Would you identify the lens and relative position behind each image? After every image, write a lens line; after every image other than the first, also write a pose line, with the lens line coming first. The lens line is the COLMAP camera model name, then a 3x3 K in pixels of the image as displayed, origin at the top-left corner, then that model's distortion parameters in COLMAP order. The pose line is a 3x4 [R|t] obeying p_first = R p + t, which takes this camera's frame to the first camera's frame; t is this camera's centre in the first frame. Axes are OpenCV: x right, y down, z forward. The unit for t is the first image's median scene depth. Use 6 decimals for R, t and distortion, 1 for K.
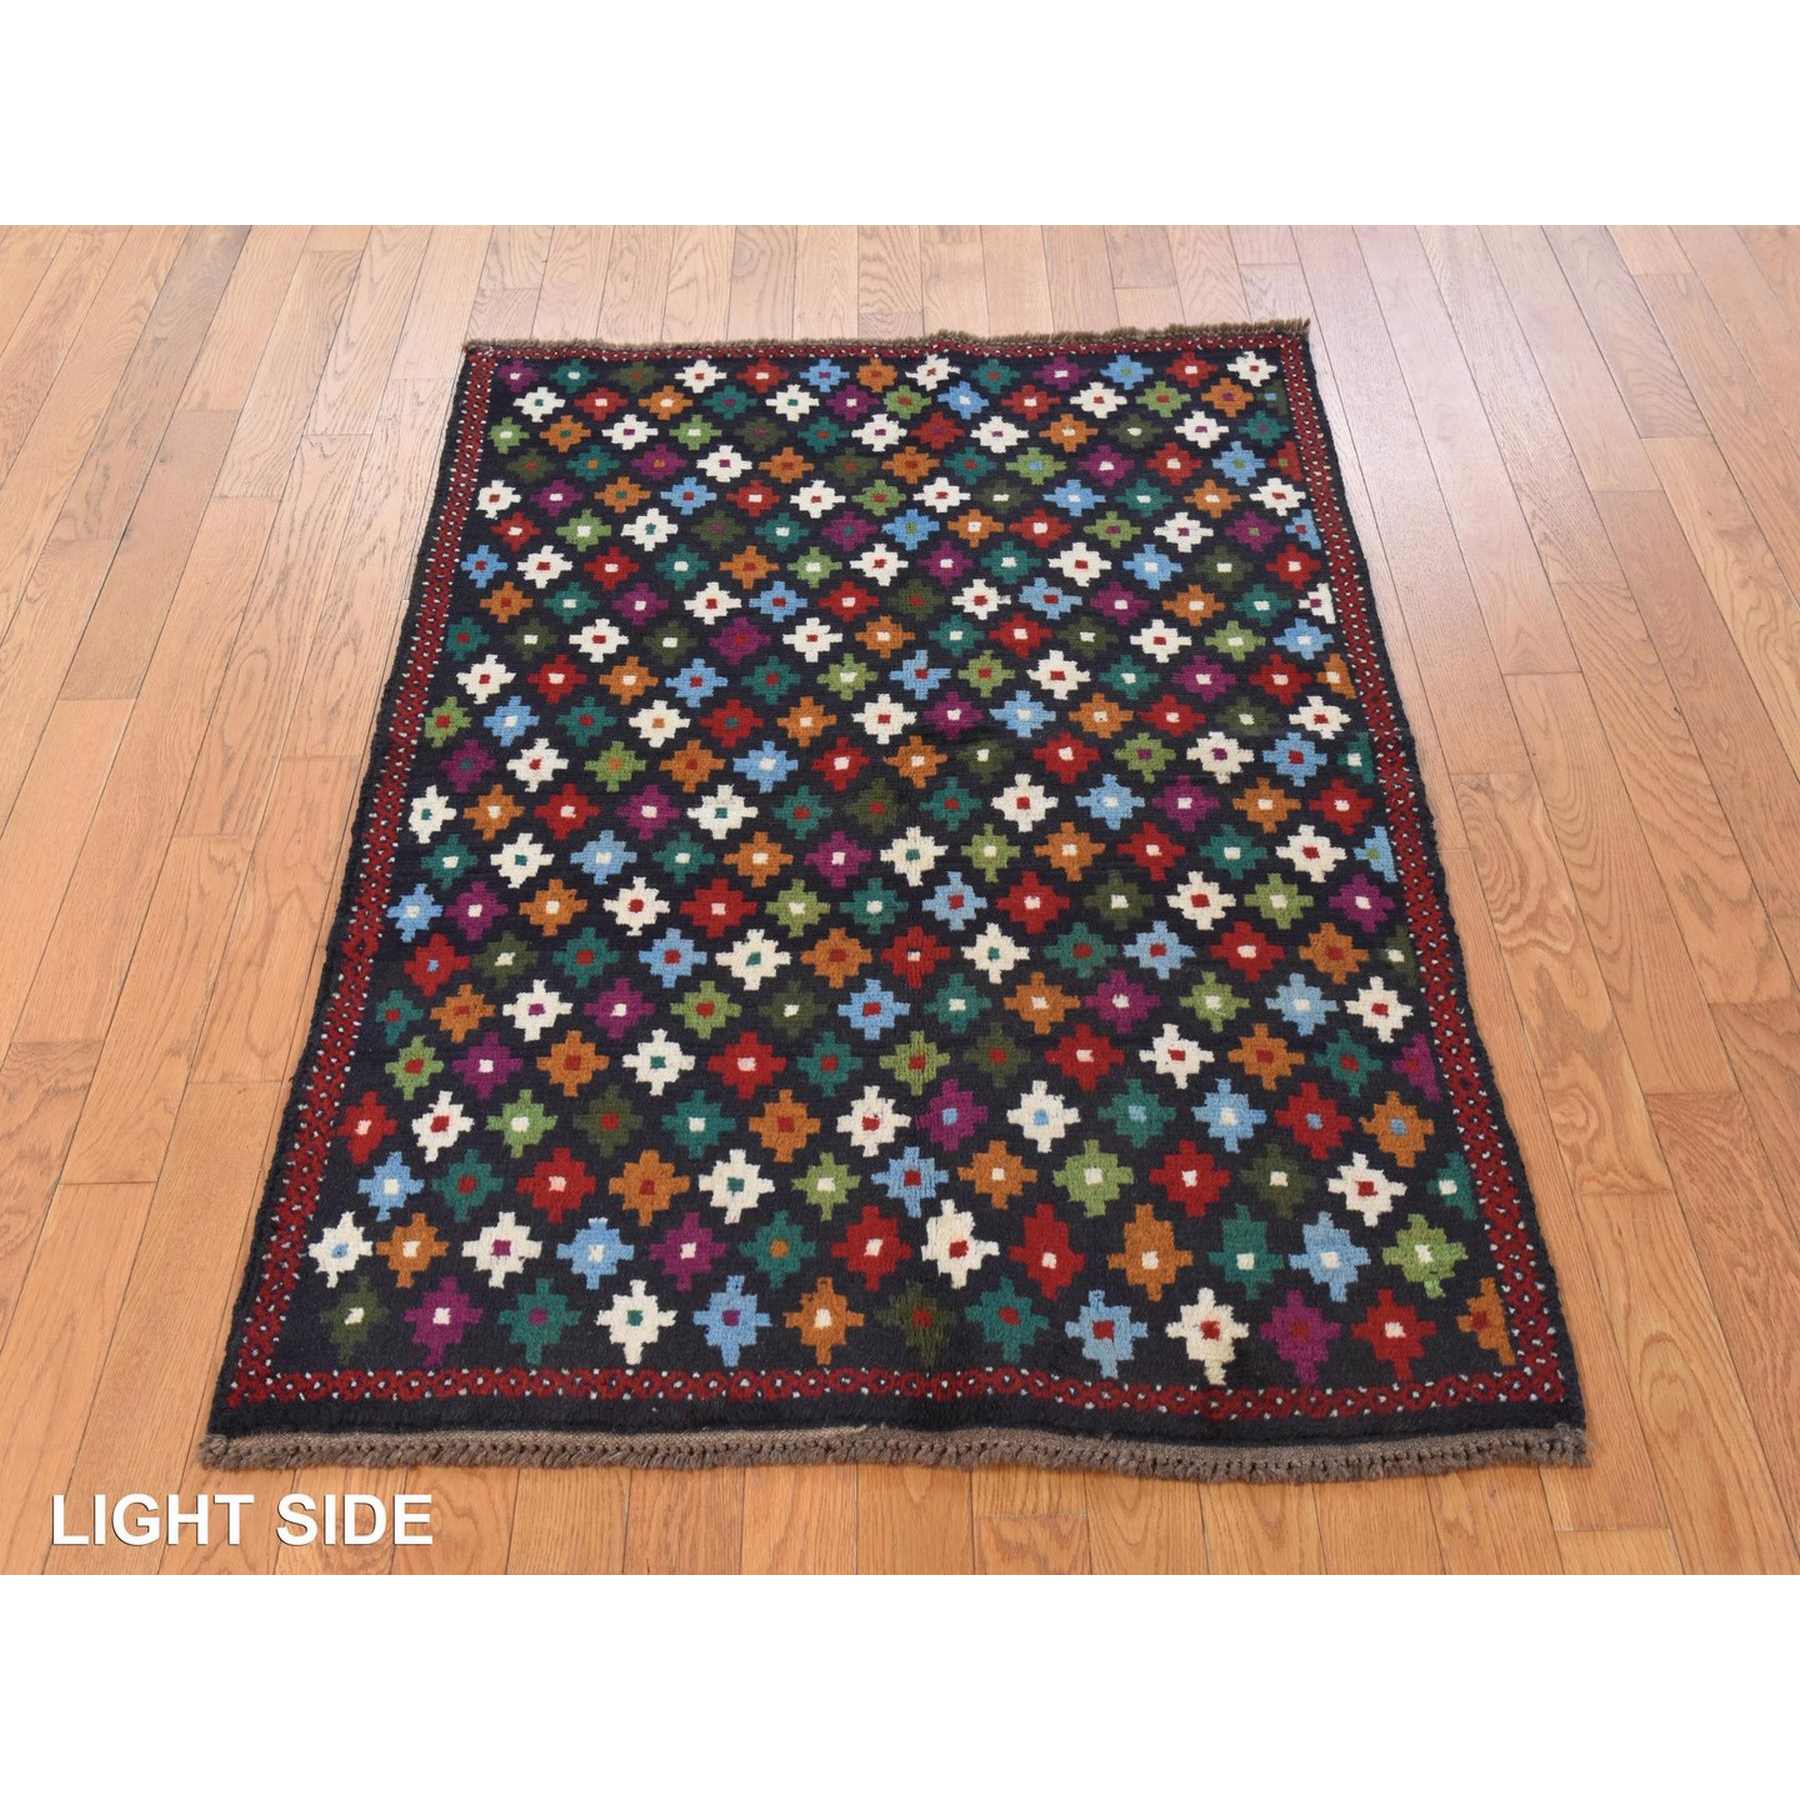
lens RADIAL K [[2063.7, 0, 893.4], [0, 2063.7, 898.5], [0, 0, 1]] dist [0.024963, 0.000000]
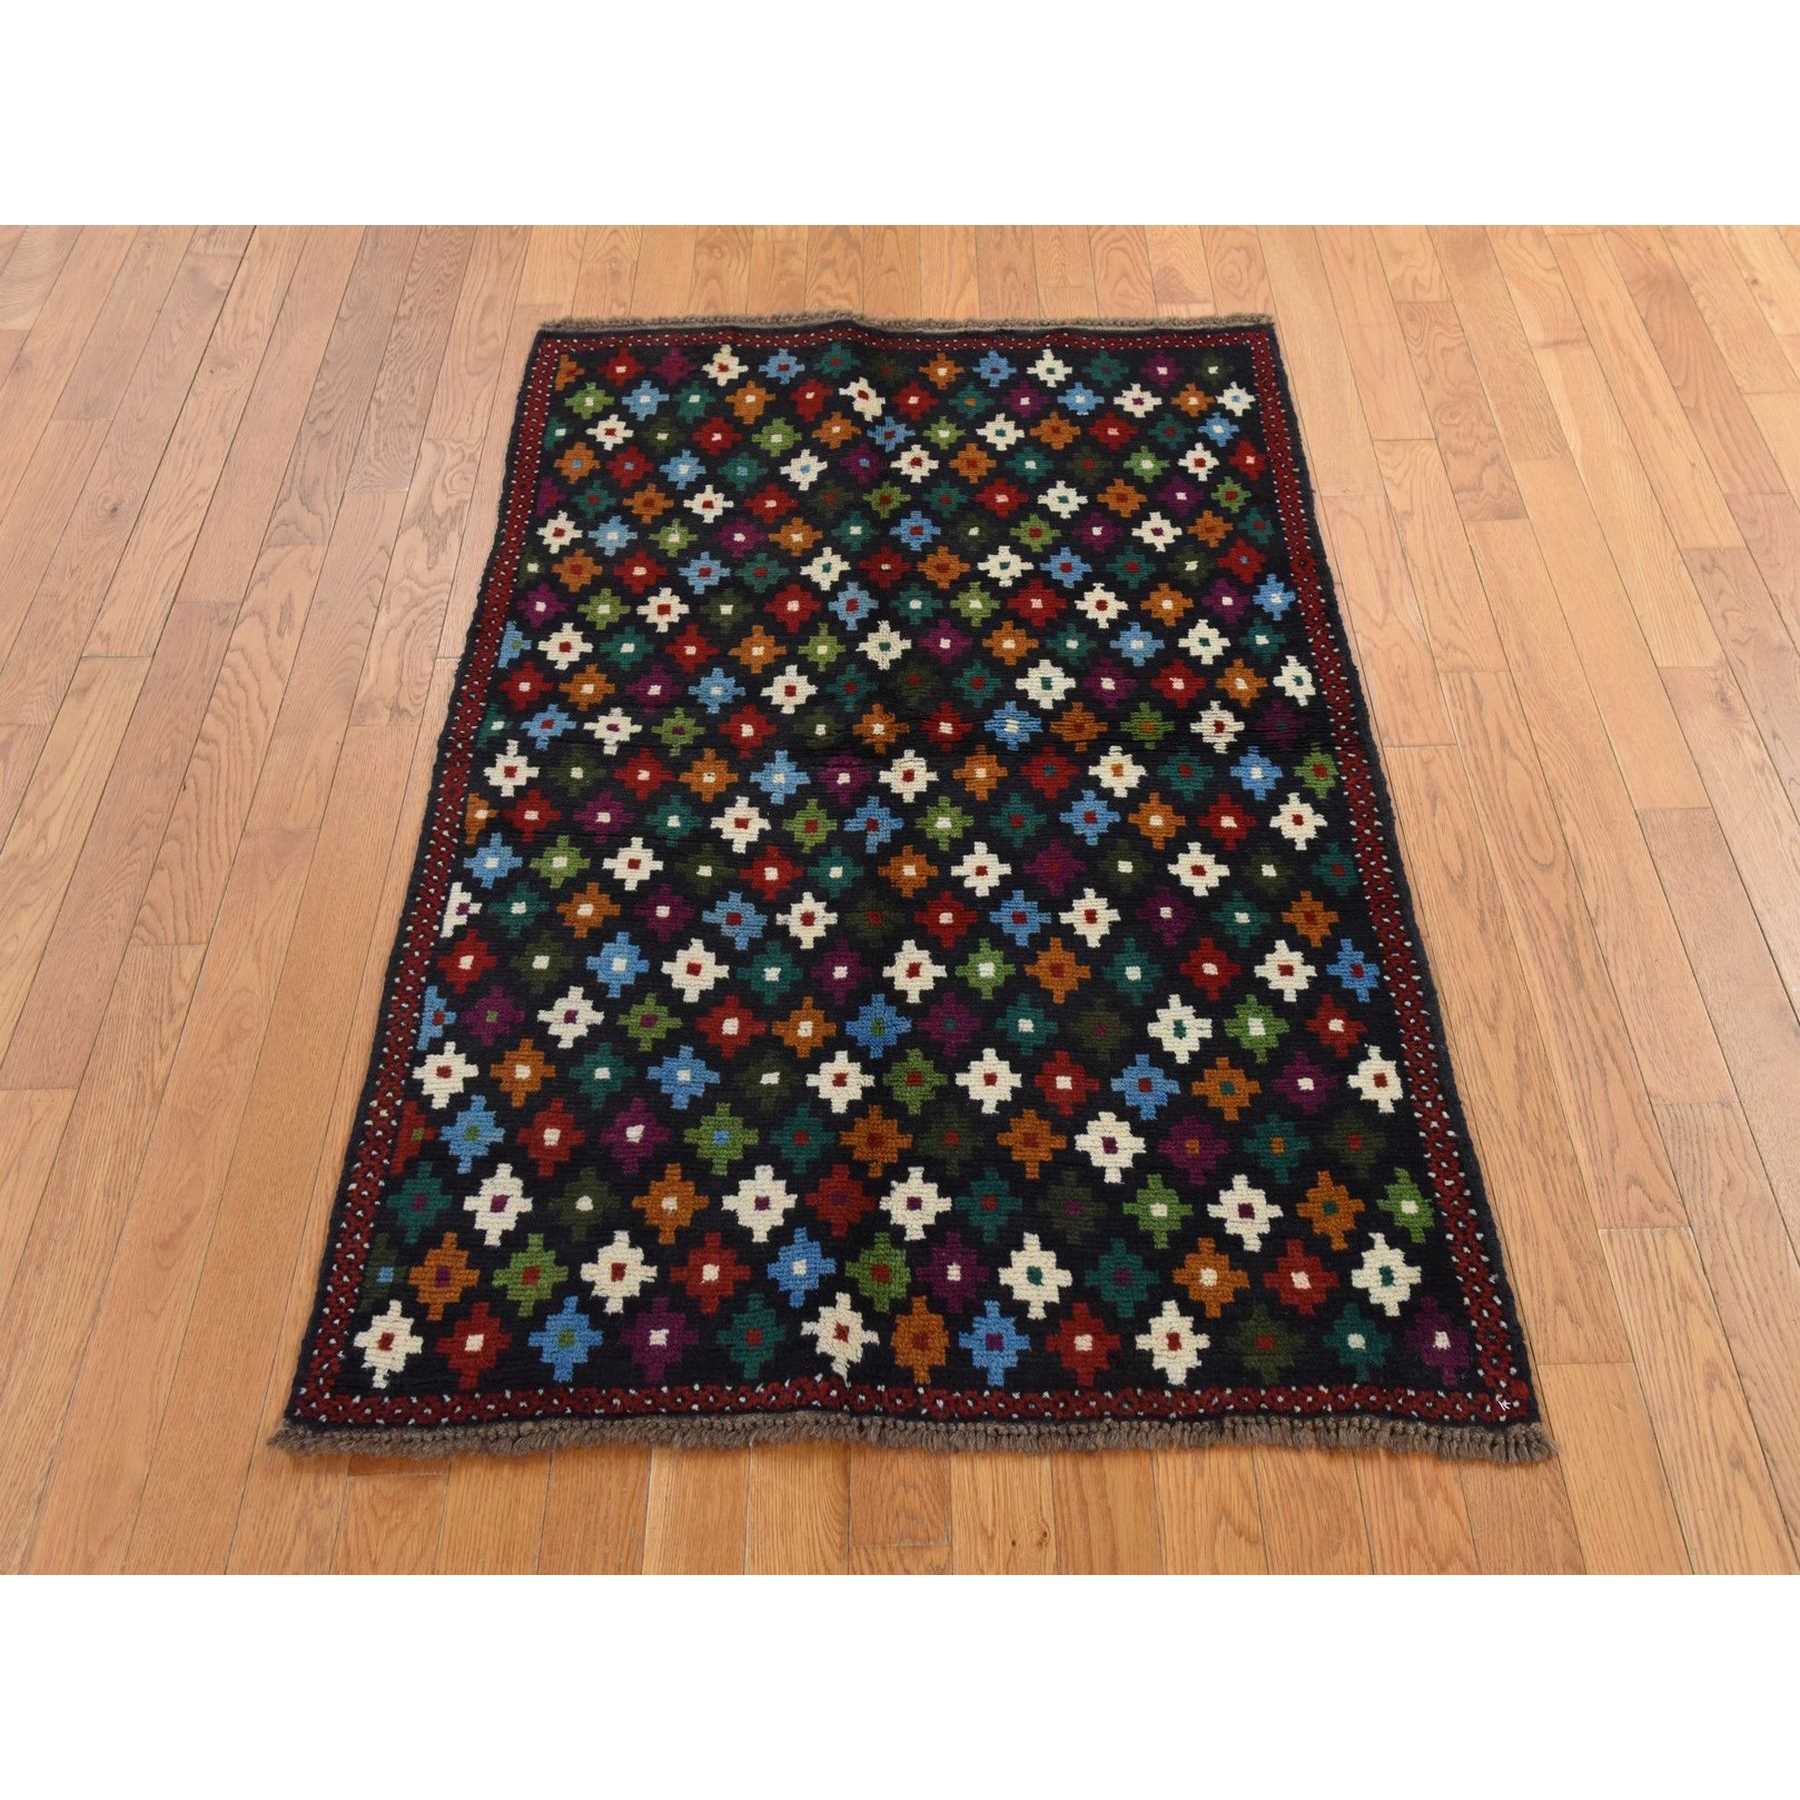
lens RADIAL K [[2063.7, 0, 890.0], [0, 2063.7, 901.8], [0, 0, 1]] dist [0.024963, 0.000000]
pose [[-0.999115, 0.021053, 0.036403, -0.033990], [0.035160, -0.056660, 0.997774, -1.215340], [0.023068, 0.998172, 0.055869, 1.044677]]
